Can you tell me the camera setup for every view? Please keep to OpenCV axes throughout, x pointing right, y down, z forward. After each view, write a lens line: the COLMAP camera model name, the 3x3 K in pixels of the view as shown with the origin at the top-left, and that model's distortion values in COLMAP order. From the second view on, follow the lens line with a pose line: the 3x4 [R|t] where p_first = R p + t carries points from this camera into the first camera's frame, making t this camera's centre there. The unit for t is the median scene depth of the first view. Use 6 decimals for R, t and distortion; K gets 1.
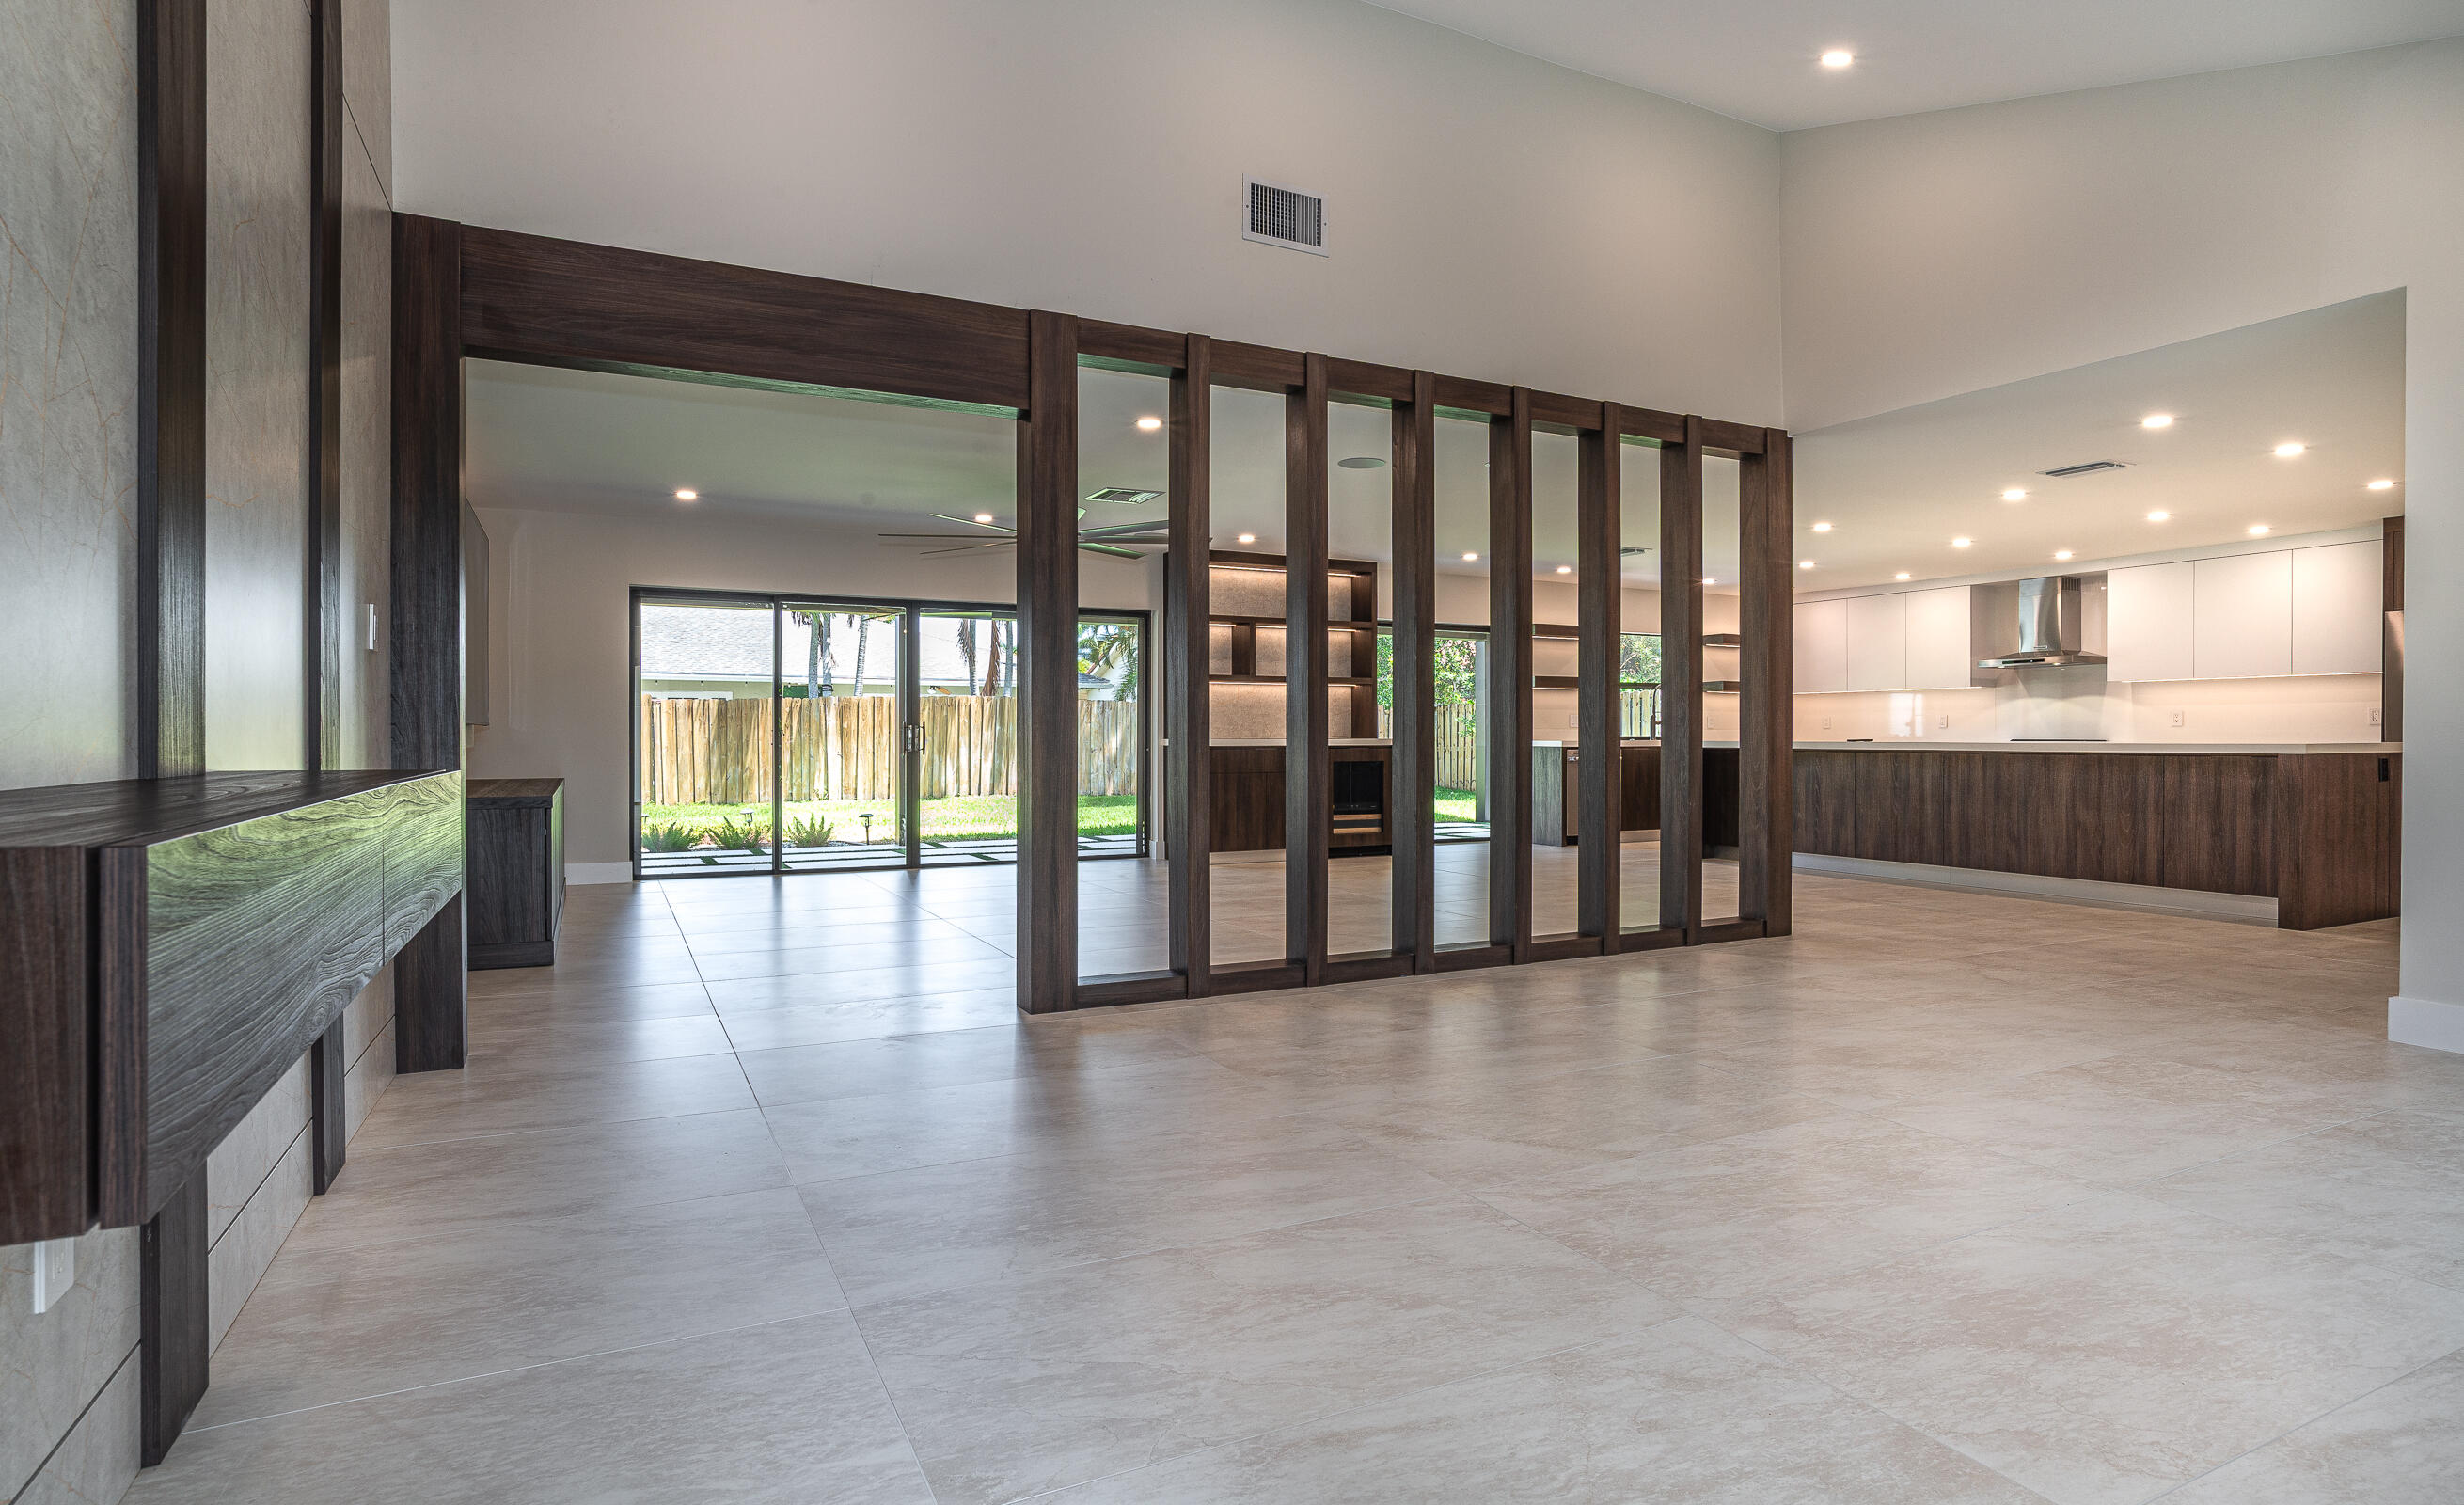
lens RADIAL K [[1253.1, 0, 1232.0], [0, 1253.1, 752.5], [0, 0, 1]] dist [-0.030174, 0.017134]
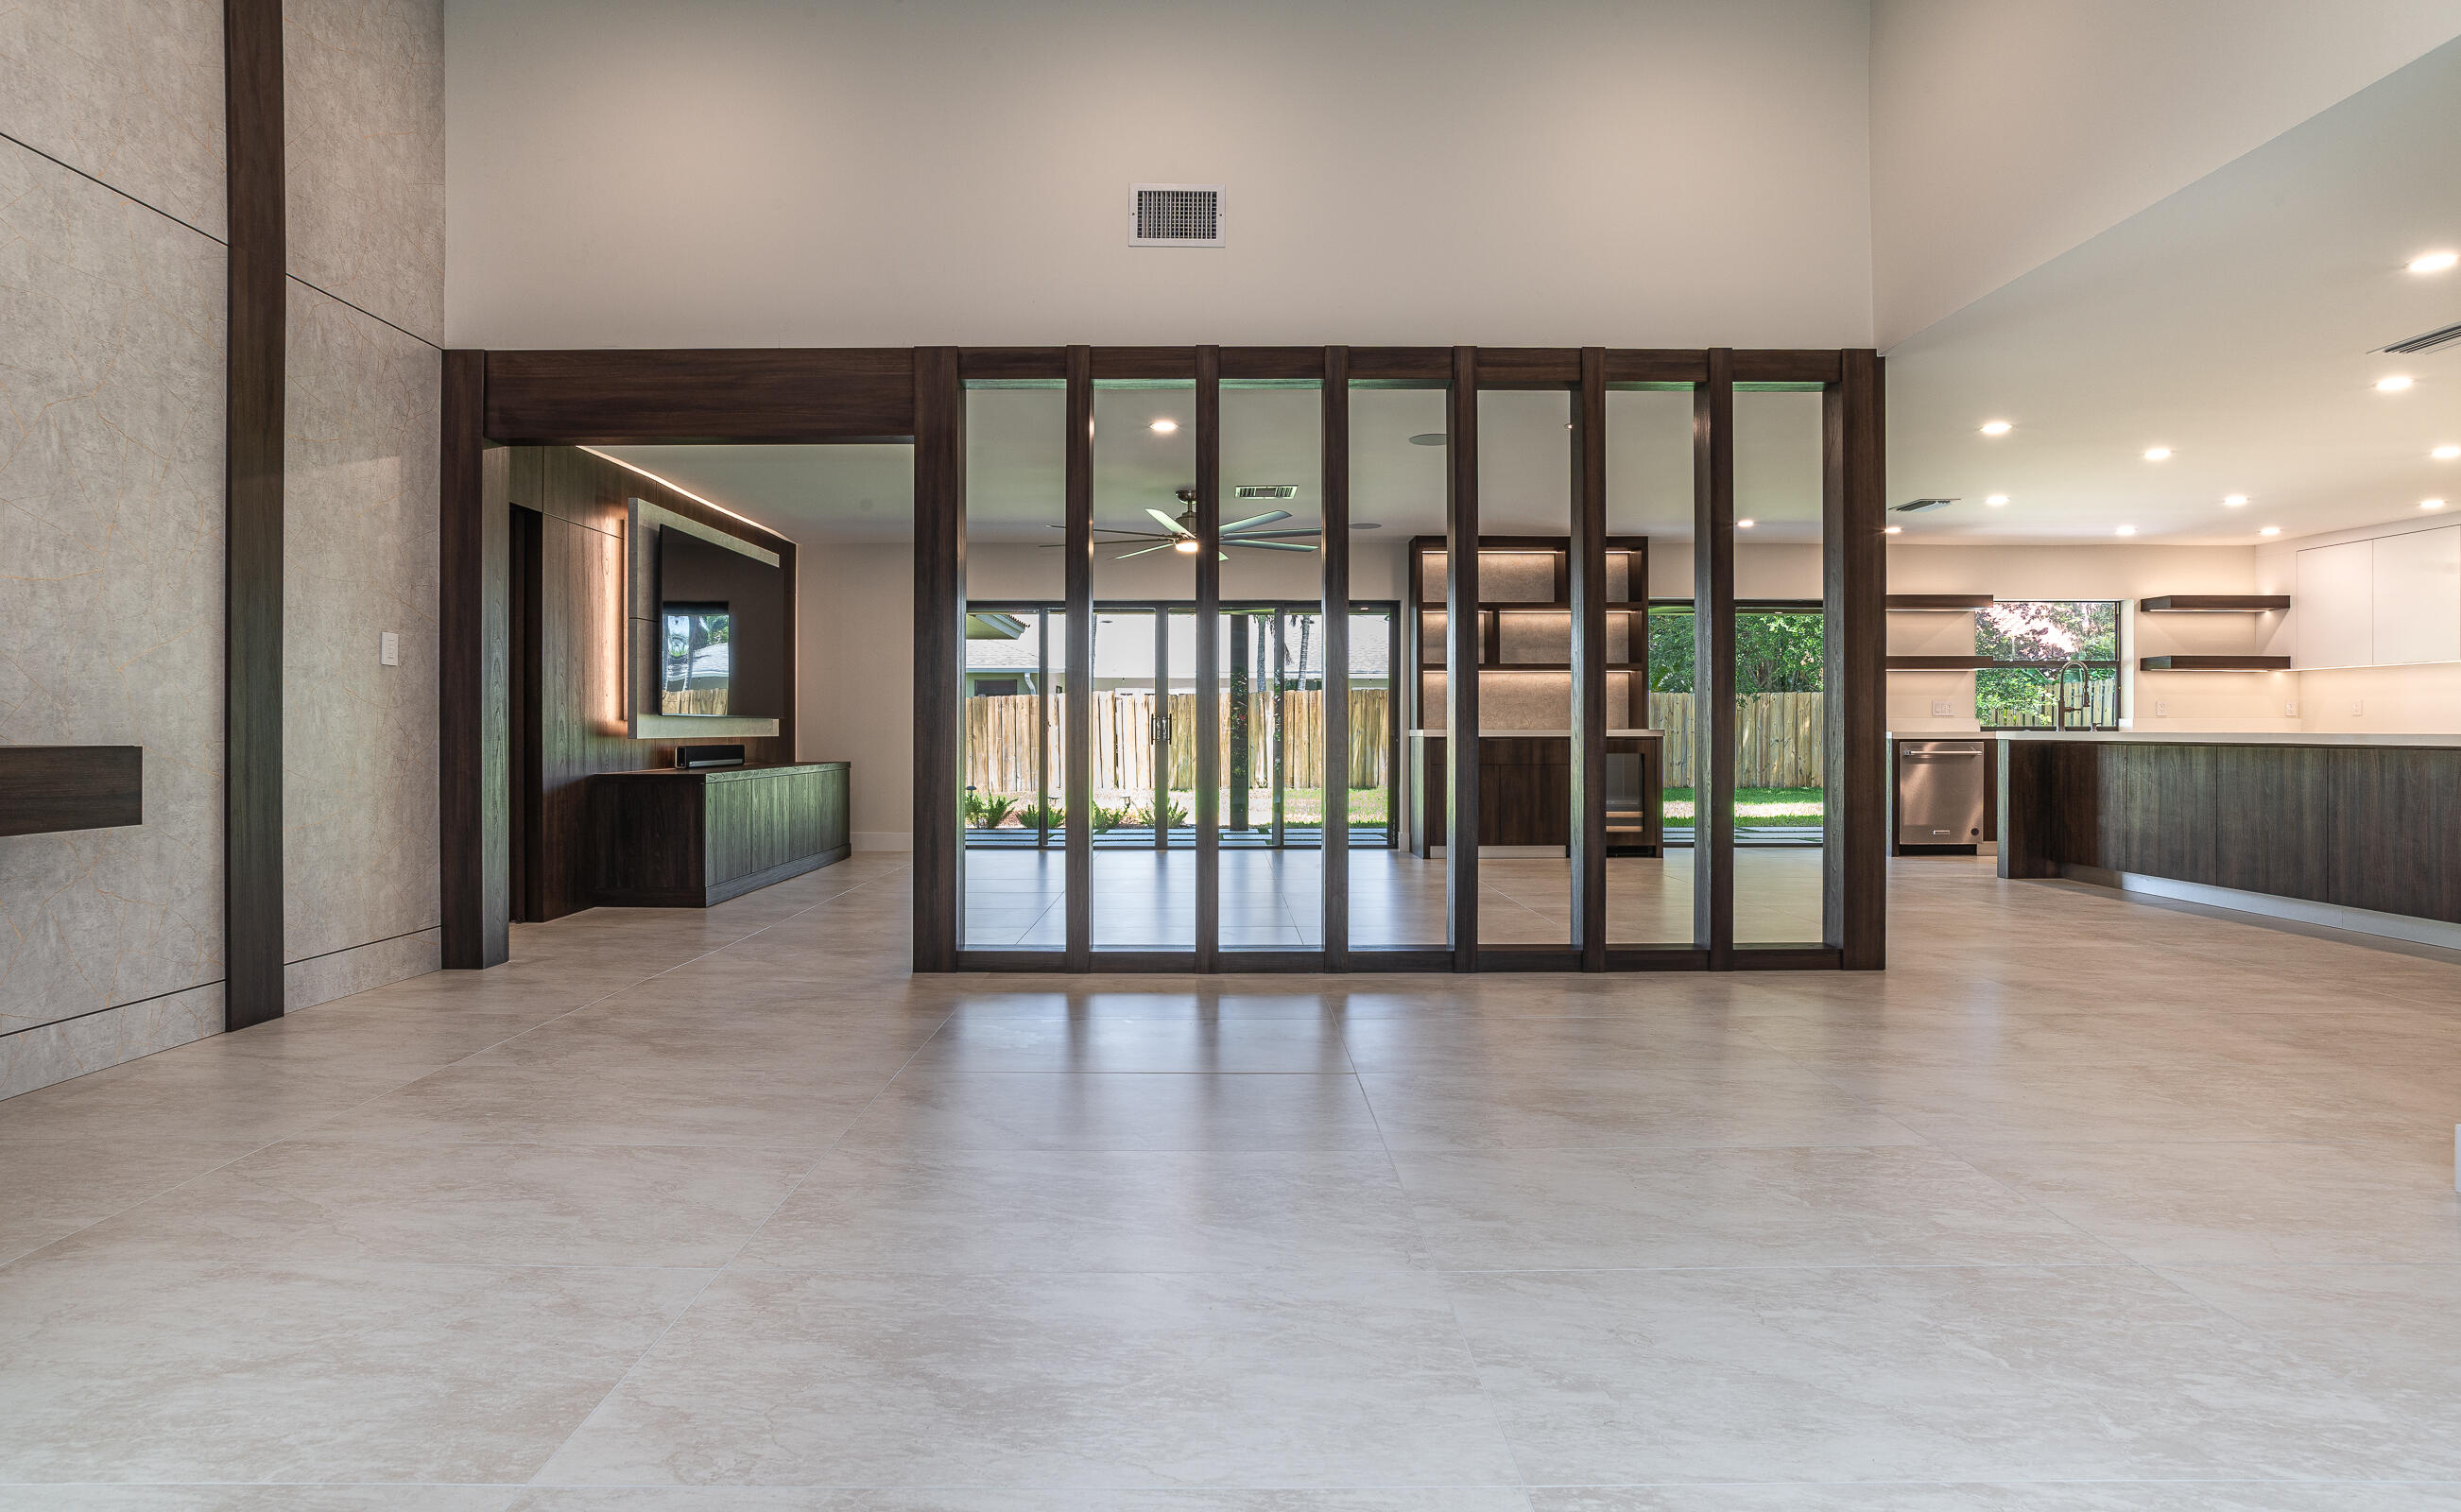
lens RADIAL K [[1246.1, 0, 1230.5], [0, 1246.1, 756.0], [0, 0, 1]] dist [-0.044158, 0.026970]
pose [[0.895183, 0.009232, -0.445604, 0.532108], [-0.005028, 0.999931, 0.010615, 0.001024], [0.445671, -0.007262, 0.895167, 0.112334]]
